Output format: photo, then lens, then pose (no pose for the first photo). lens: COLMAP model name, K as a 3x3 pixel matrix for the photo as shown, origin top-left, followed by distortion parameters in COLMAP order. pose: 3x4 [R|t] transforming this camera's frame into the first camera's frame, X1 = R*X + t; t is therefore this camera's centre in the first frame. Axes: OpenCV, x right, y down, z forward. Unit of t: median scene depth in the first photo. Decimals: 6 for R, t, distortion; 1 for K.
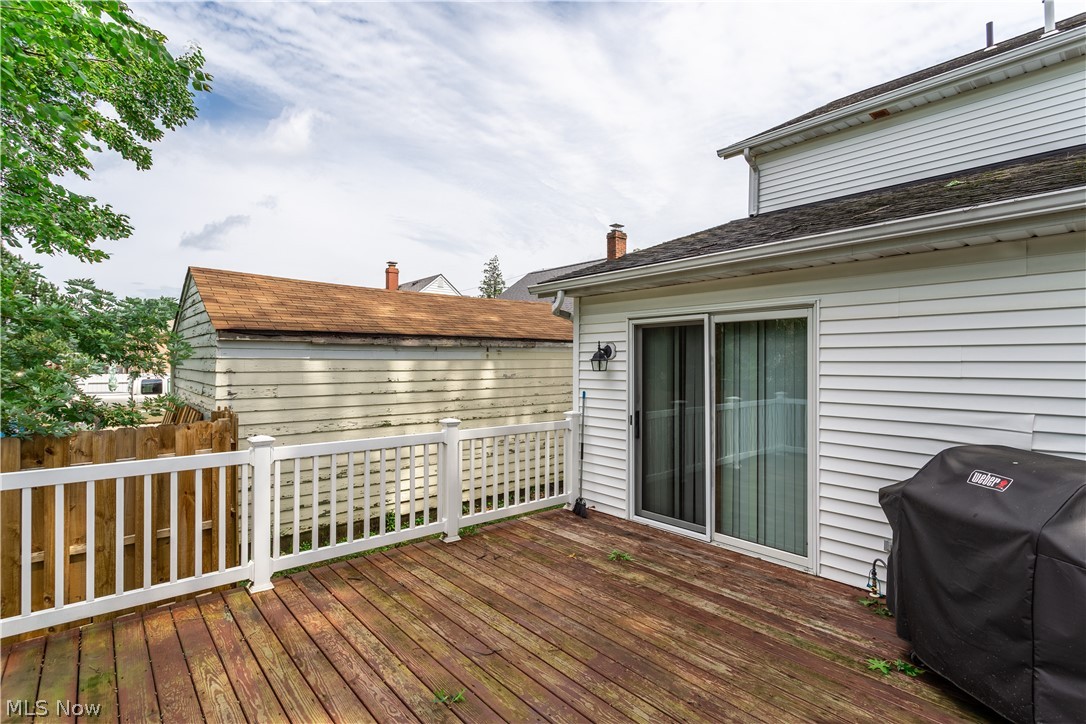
lens RADIAL K [[517.5, 0, 537.5], [0, 517.5, 361.1], [0, 0, 1]] dist [-0.004350, 0.000842]
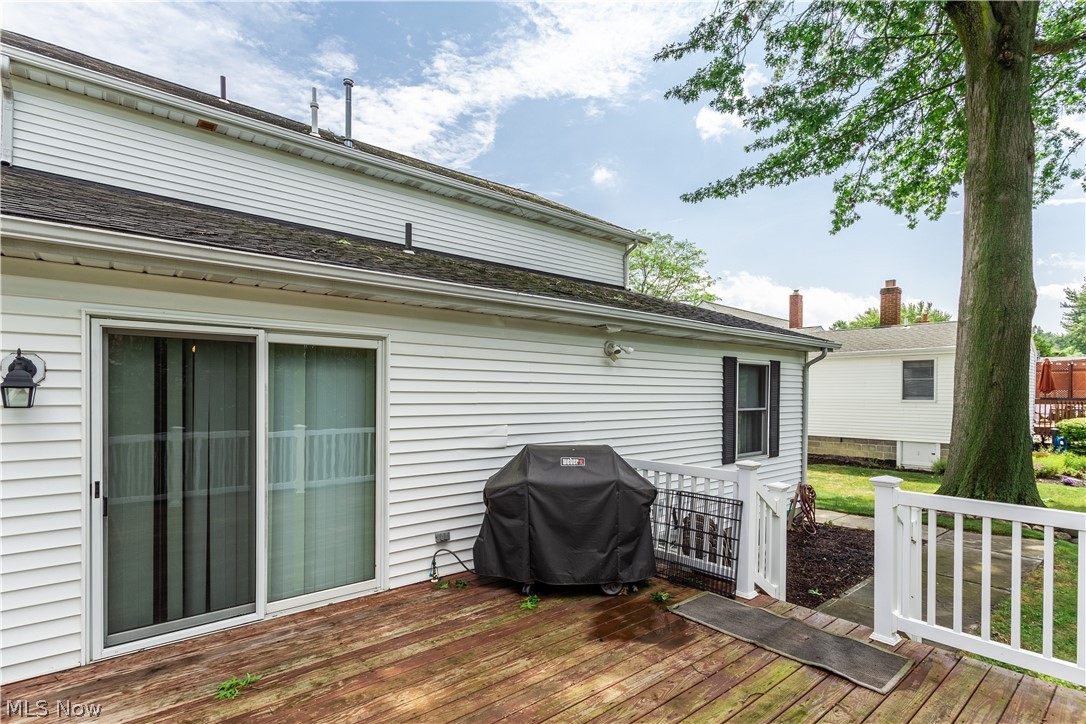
lens RADIAL K [[543.7, 0, 550.3], [0, 543.7, 399.8], [0, 0, 1]] dist [-0.021047, 0.013017]
pose [[-0.013076, -0.014913, 0.999803, -0.500076], [-0.010366, 0.999837, 0.014778, -0.001628], [-0.999861, -0.010170, -0.013229, 0.578539]]
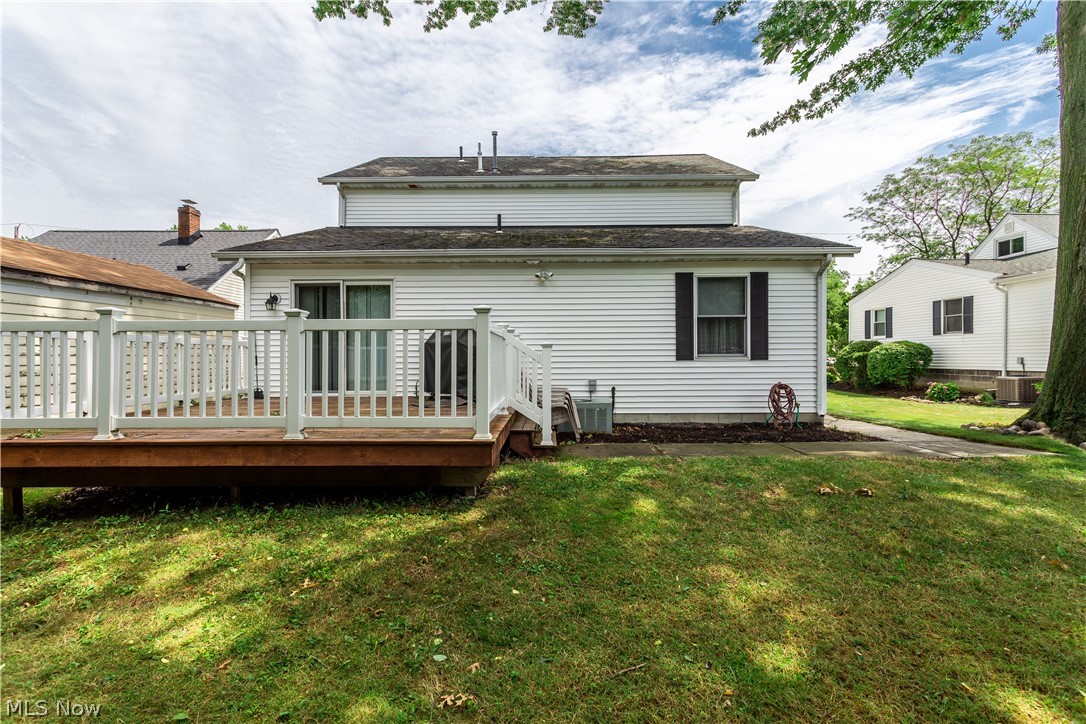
lens RADIAL K [[543.7, 0, 549.3], [0, 543.7, 363.0], [0, 0, 1]] dist [-0.021047, 0.013017]
pose [[0.657304, -0.003044, 0.753620, -0.713408], [0.000466, 0.999993, 0.003632, 0.218143], [-0.753626, -0.002036, 0.657301, -0.958235]]
